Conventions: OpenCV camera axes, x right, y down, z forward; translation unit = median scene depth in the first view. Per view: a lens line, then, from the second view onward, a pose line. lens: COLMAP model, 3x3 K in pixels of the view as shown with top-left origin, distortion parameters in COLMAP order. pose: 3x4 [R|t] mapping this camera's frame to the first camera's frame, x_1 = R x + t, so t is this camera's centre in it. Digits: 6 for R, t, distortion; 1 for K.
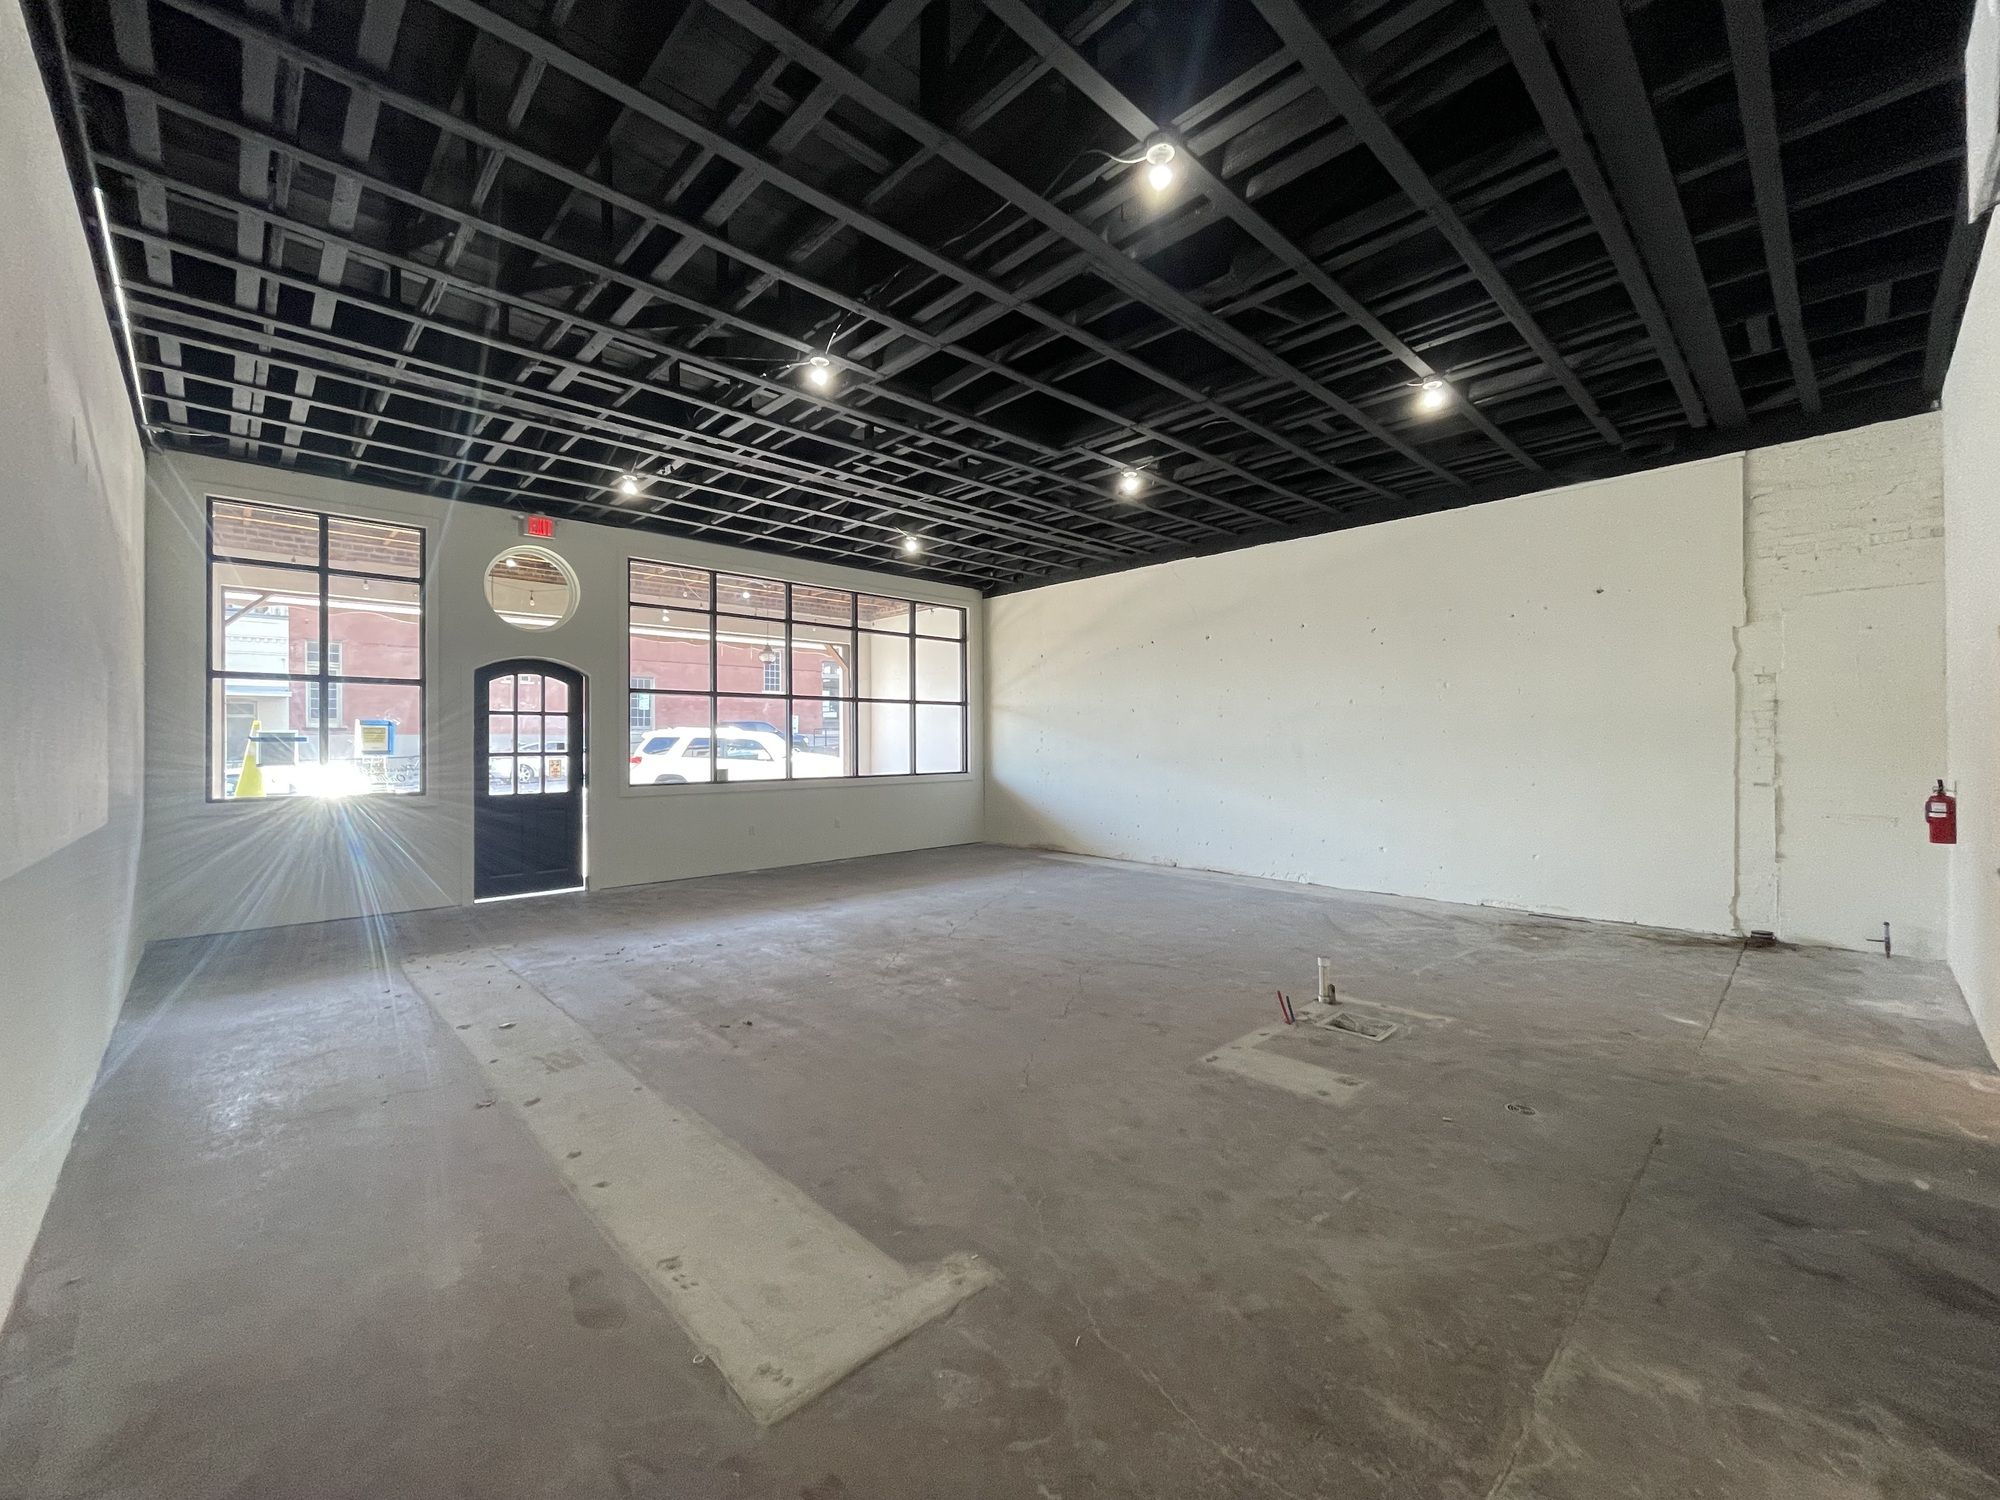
lens RADIAL K [[809.4, 0, 1004.3], [0, 809.4, 738.3], [0, 0, 1]] dist [-0.004417, 0.001411]
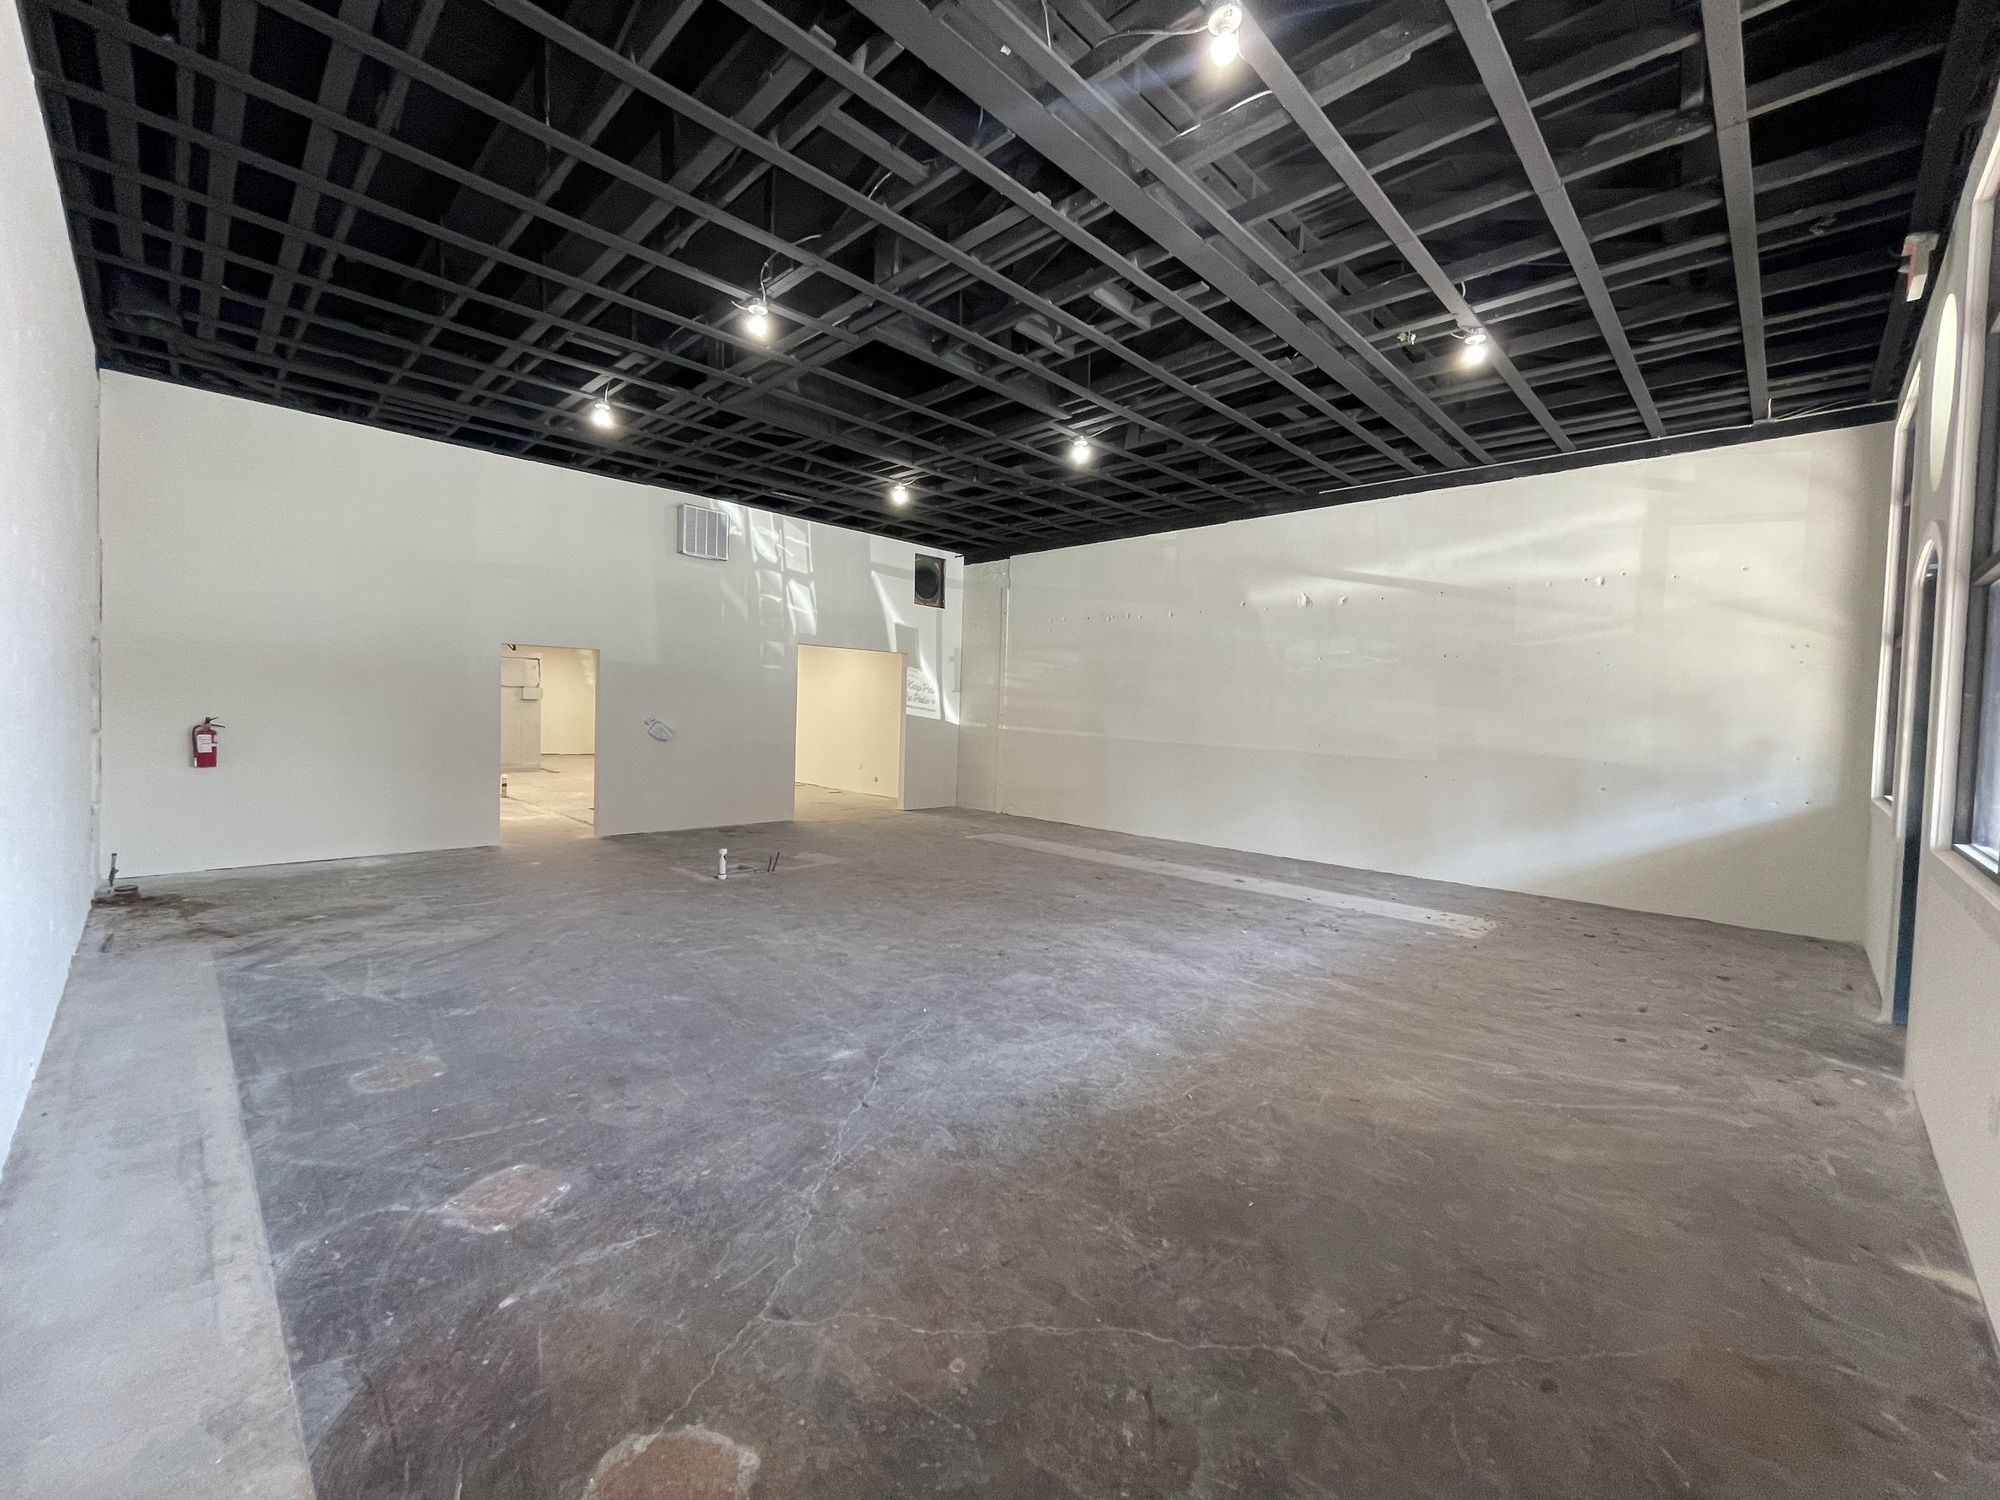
lens RADIAL K [[809.4, 0, 1003.4], [0, 809.4, 741.2], [0, 0, 1]] dist [-0.004417, 0.001411]
pose [[-0.999277, -0.021066, -0.031641, -0.040895], [-0.022018, 0.999307, 0.030027, 0.014828], [0.030987, 0.030702, -0.999048, 1.684269]]
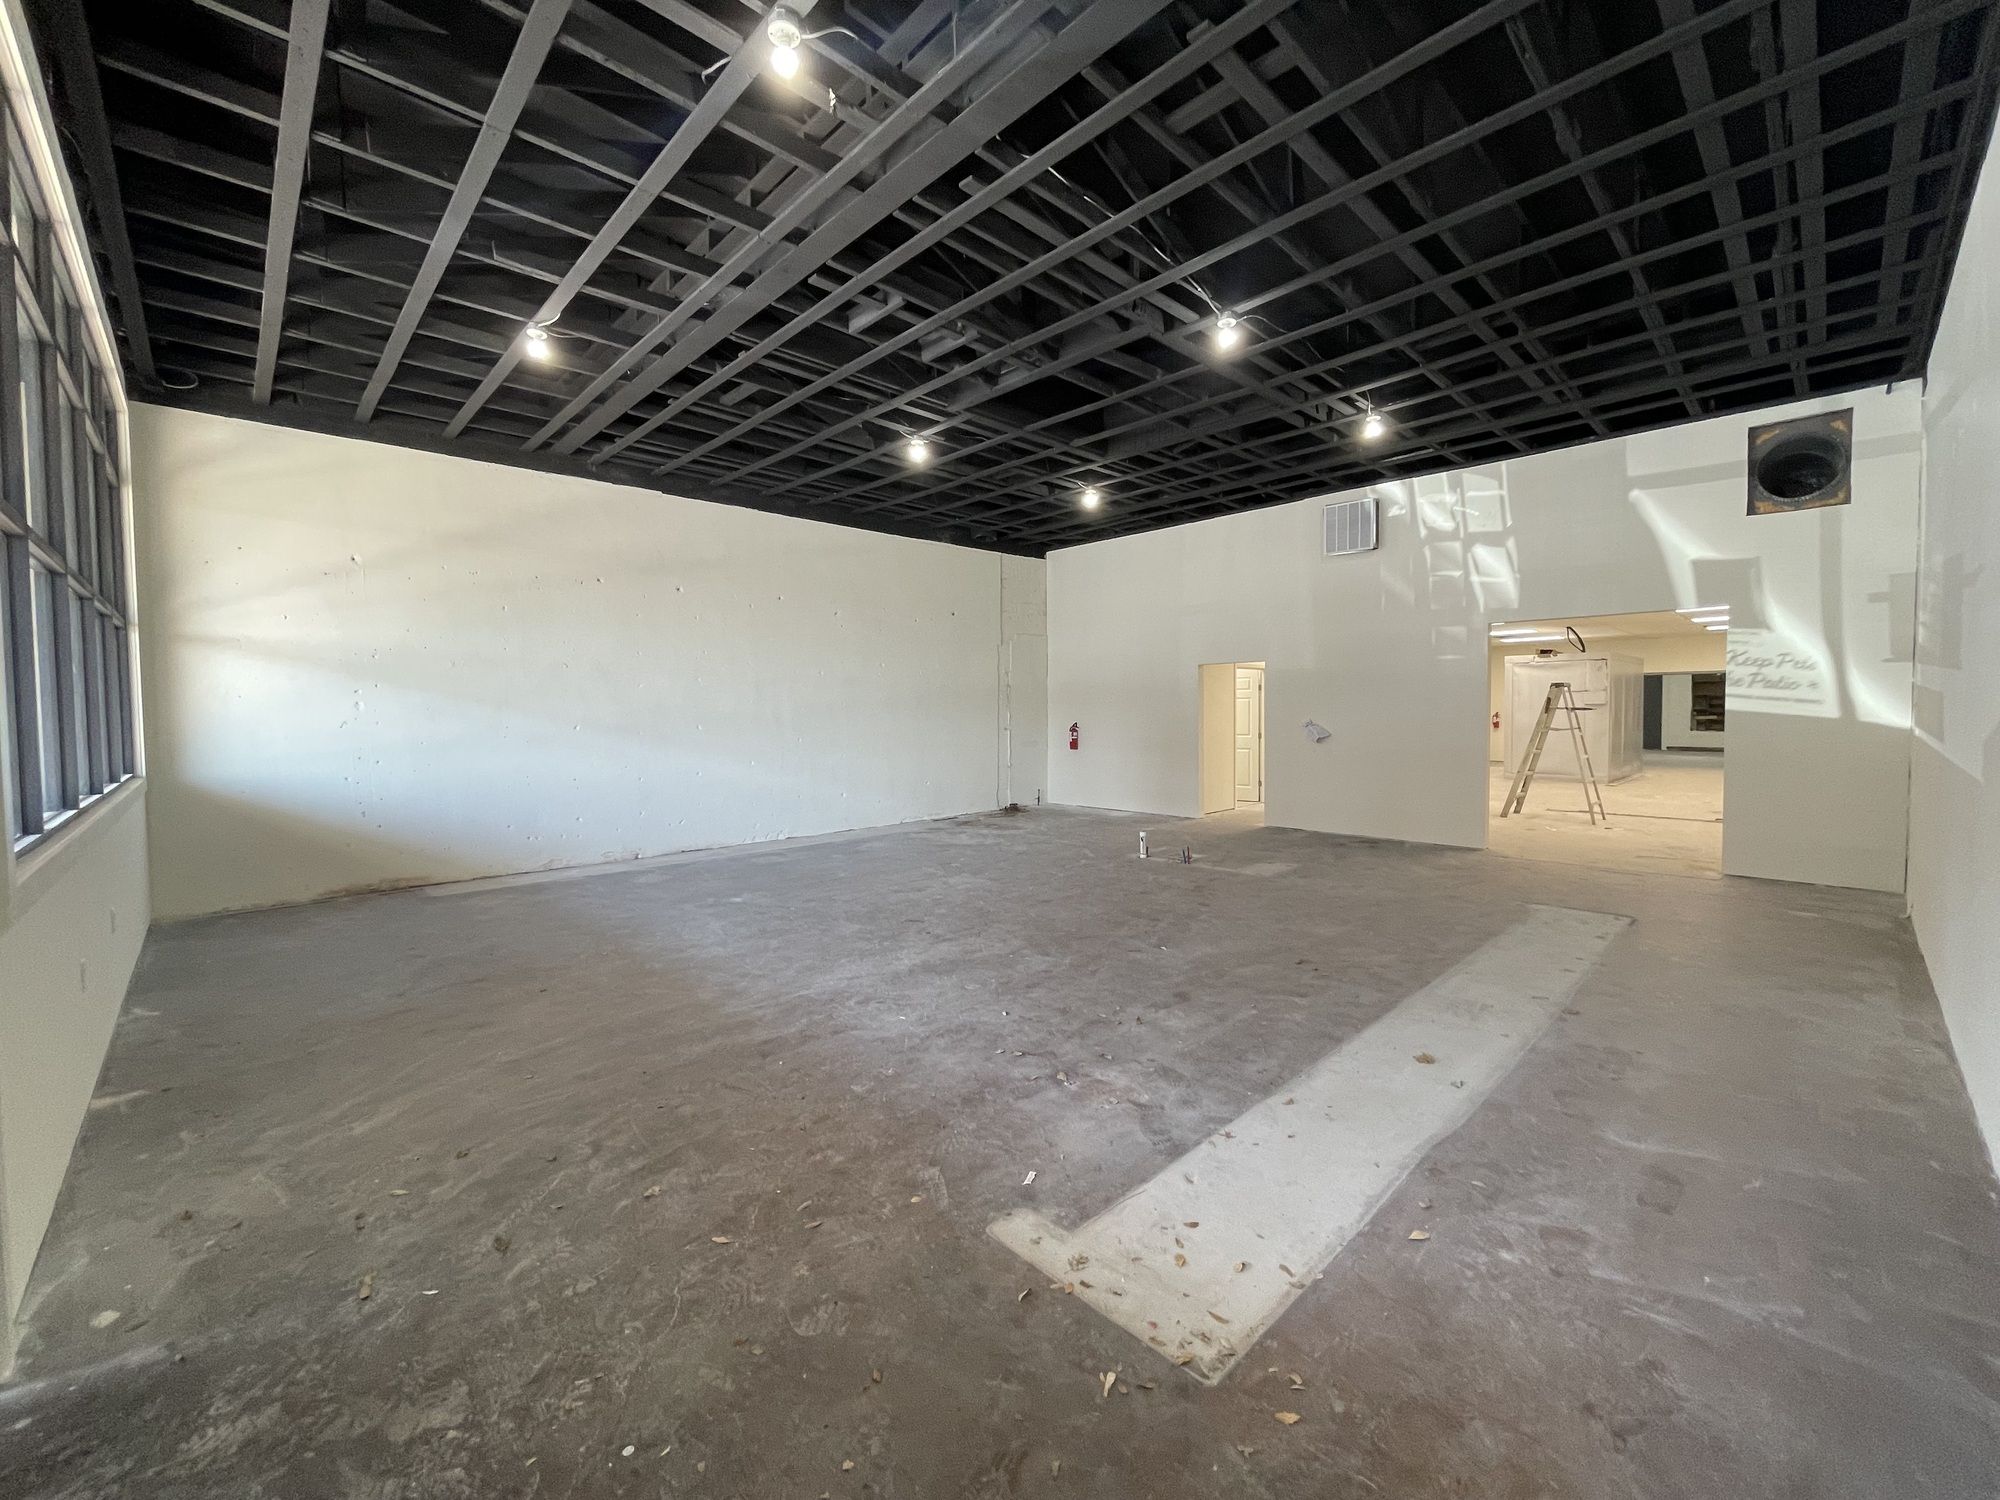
lens RADIAL K [[809.4, 0, 998.9], [0, 809.4, 740.1], [0, 0, 1]] dist [-0.004417, 0.001411]
pose [[-0.001275, -0.034191, 0.999414, -0.870274], [0.003270, 0.999410, 0.034195, 0.014898], [-0.999994, 0.003312, -0.001162, 0.890355]]
